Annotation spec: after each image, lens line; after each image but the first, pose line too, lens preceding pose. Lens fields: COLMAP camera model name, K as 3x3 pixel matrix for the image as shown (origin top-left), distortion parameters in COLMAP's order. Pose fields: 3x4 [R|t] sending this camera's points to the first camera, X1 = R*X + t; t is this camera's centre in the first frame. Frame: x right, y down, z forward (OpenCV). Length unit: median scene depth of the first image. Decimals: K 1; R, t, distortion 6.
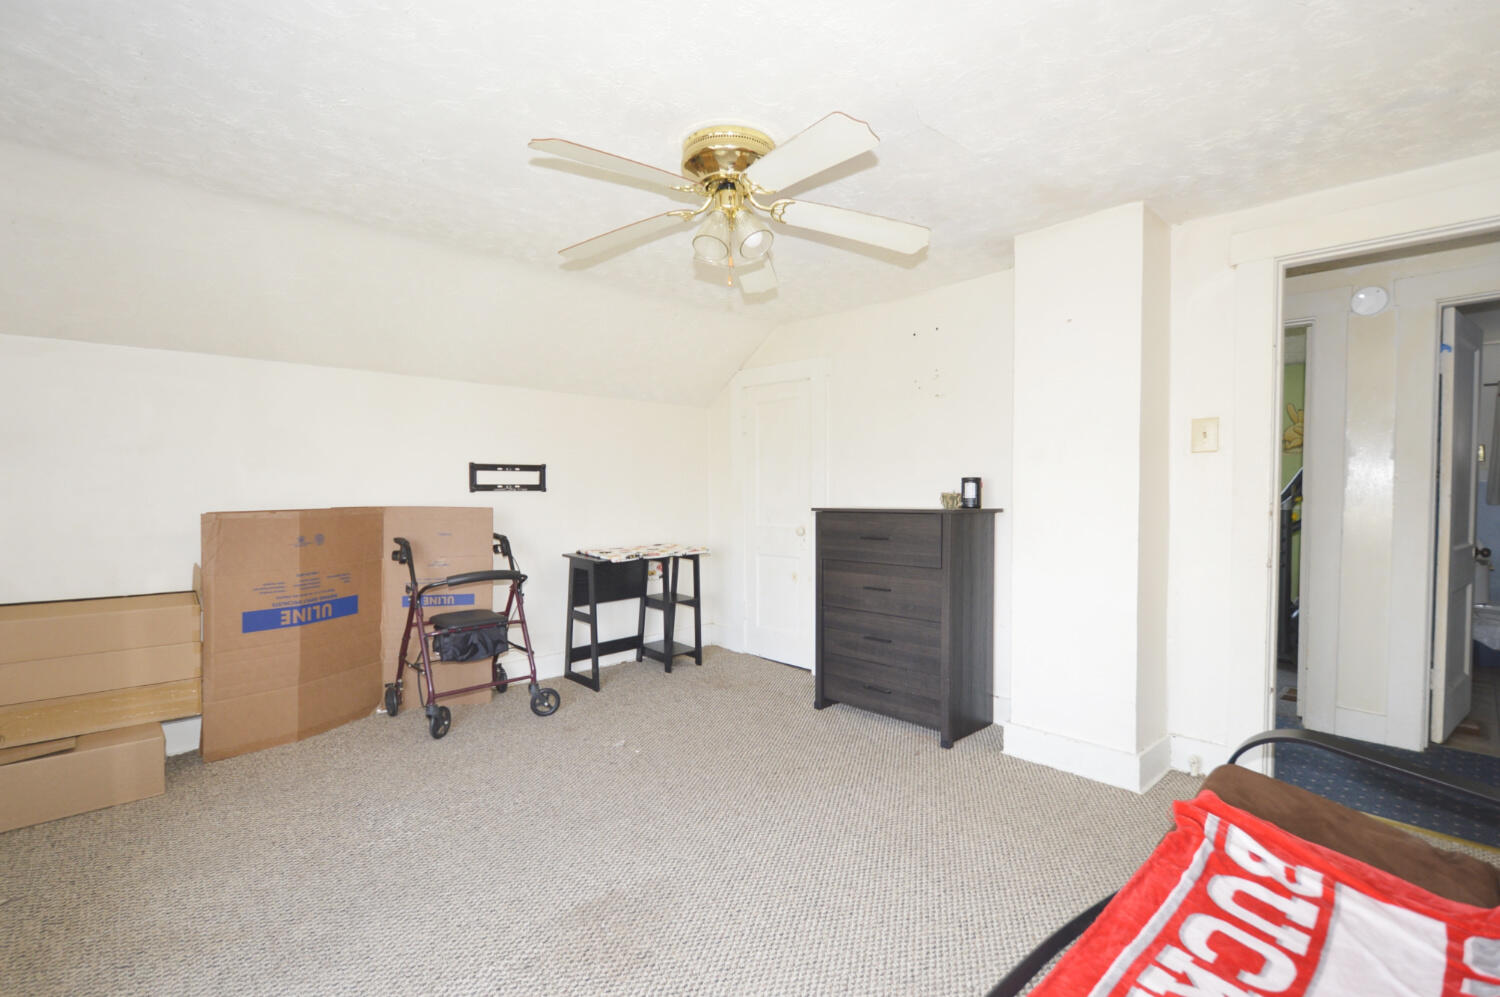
lens RADIAL K [[670.8, 0, 748.2], [0, 670.8, 509.6], [0, 0, 1]] dist [0.010876, -0.008753]
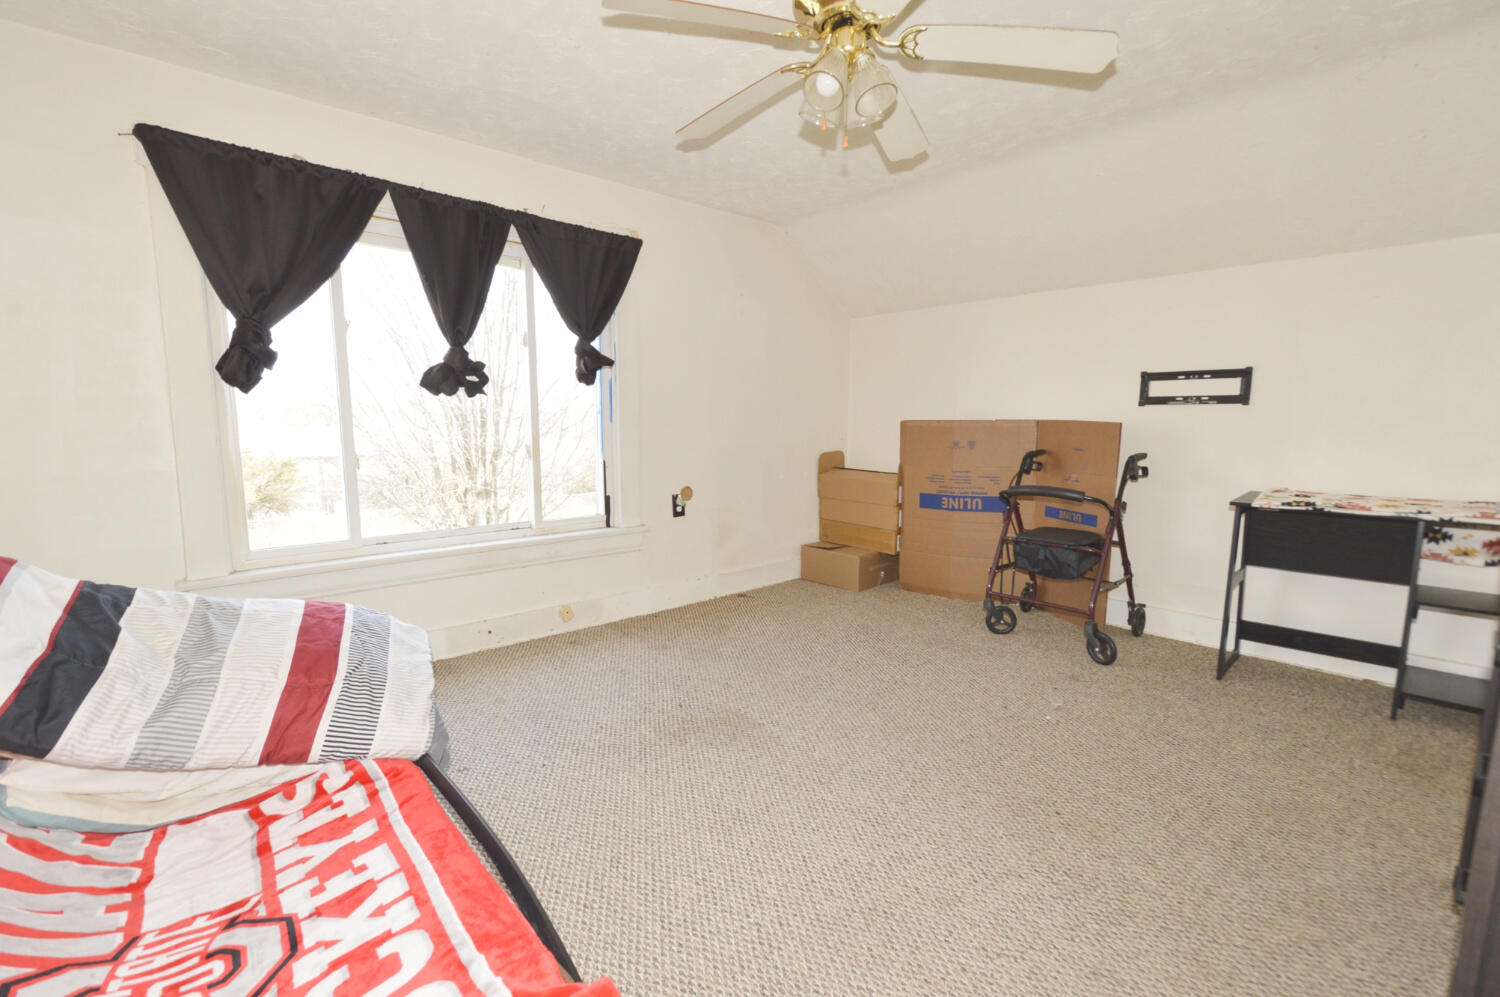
lens RADIAL K [[670.8, 0, 748.2], [0, 670.8, 509.6], [0, 0, 1]] dist [0.010876, -0.008753]
pose [[-0.016783, 0.136358, -0.990517, 0.490252], [-0.035949, 0.989934, 0.136887, 0.006410], [0.999213, 0.037906, -0.011712, 0.497973]]
